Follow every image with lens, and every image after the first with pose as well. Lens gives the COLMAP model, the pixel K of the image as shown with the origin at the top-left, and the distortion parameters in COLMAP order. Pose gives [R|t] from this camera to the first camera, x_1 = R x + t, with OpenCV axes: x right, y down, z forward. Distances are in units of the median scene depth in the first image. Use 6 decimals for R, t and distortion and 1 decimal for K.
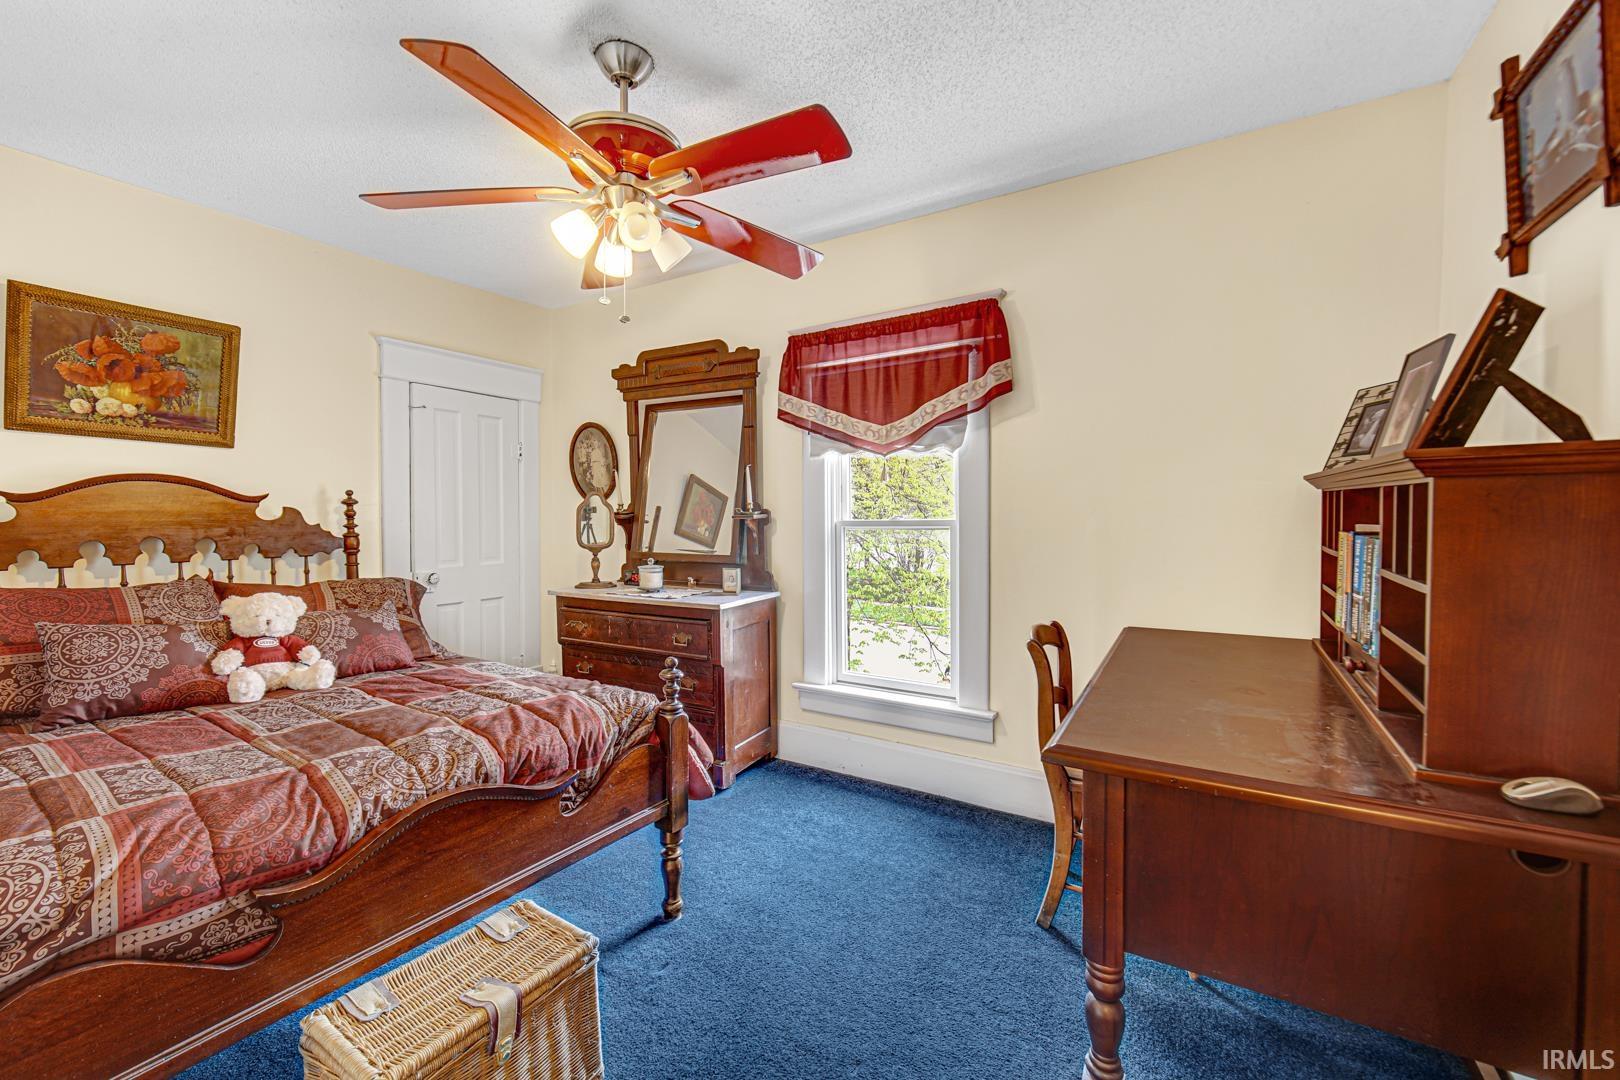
lens RADIAL K [[656.7, 0, 808.0], [0, 656.7, 528.1], [0, 0, 1]] dist [0.000867, -0.000249]
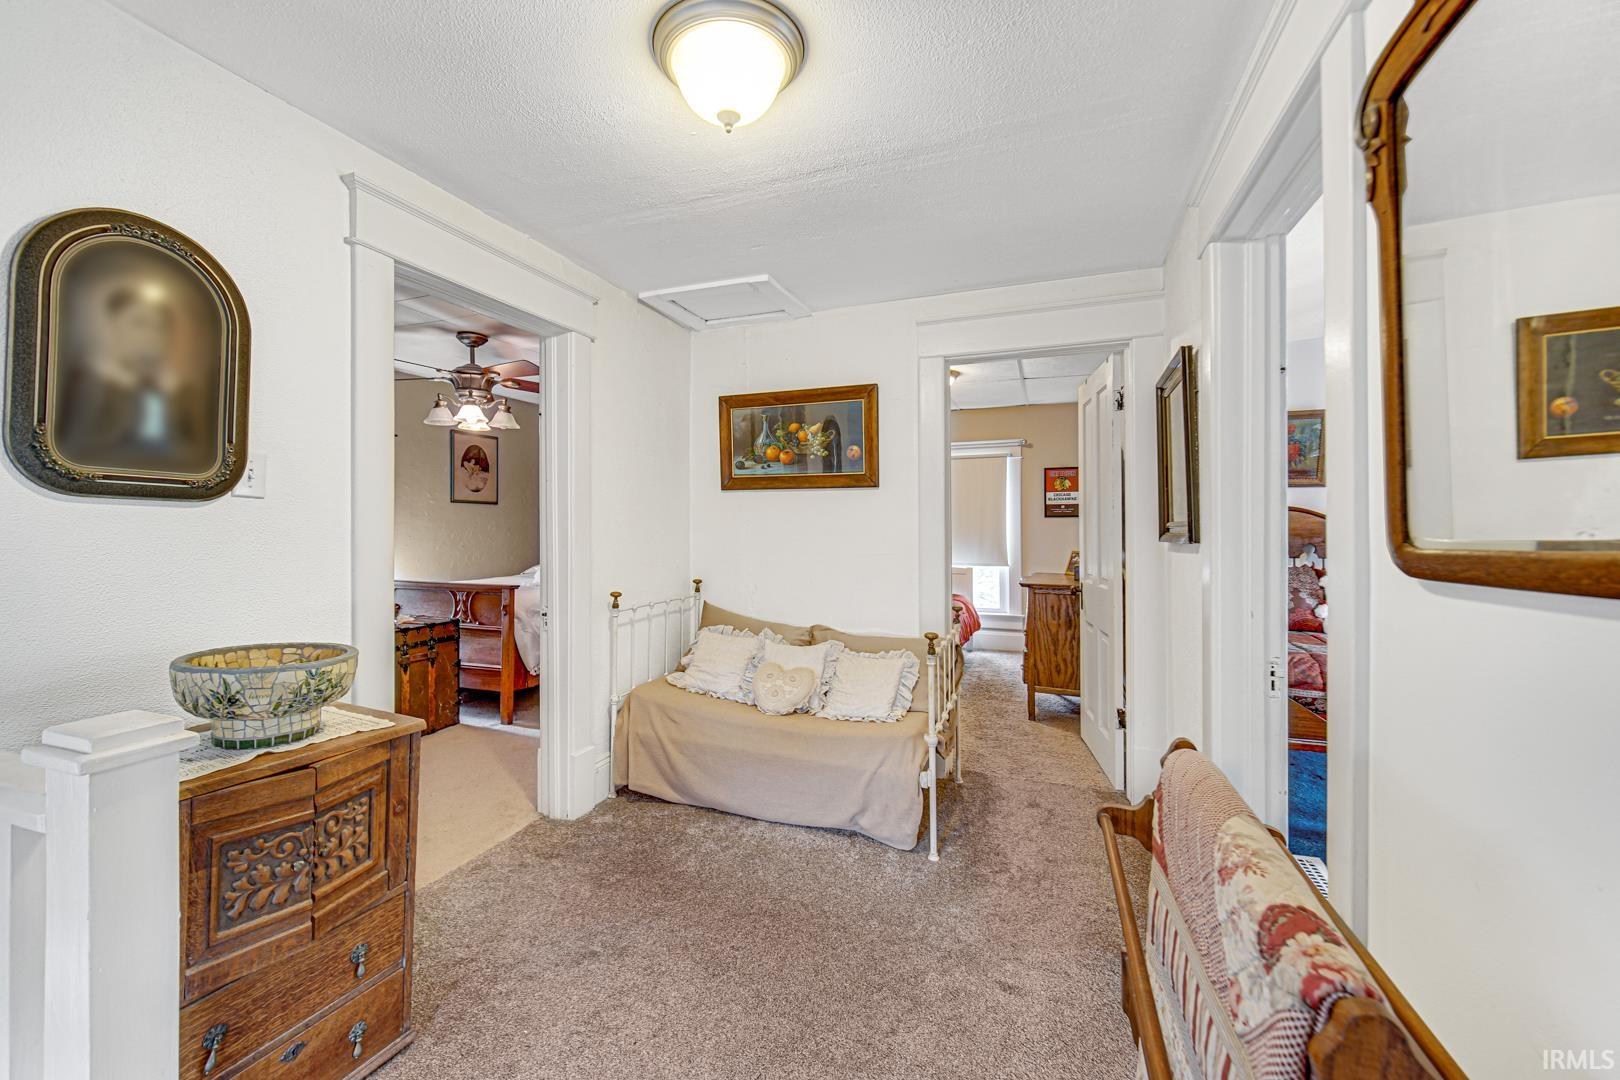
lens RADIAL K [[656.7, 0, 805.1], [0, 656.7, 525.6], [0, 0, 1]] dist [0.000867, -0.000249]
pose [[0.186348, -0.006639, -0.982461, 0.516869], [-0.017546, 0.999795, -0.010085, 0.009300], [0.982327, 0.019118, 0.186194, -0.609743]]
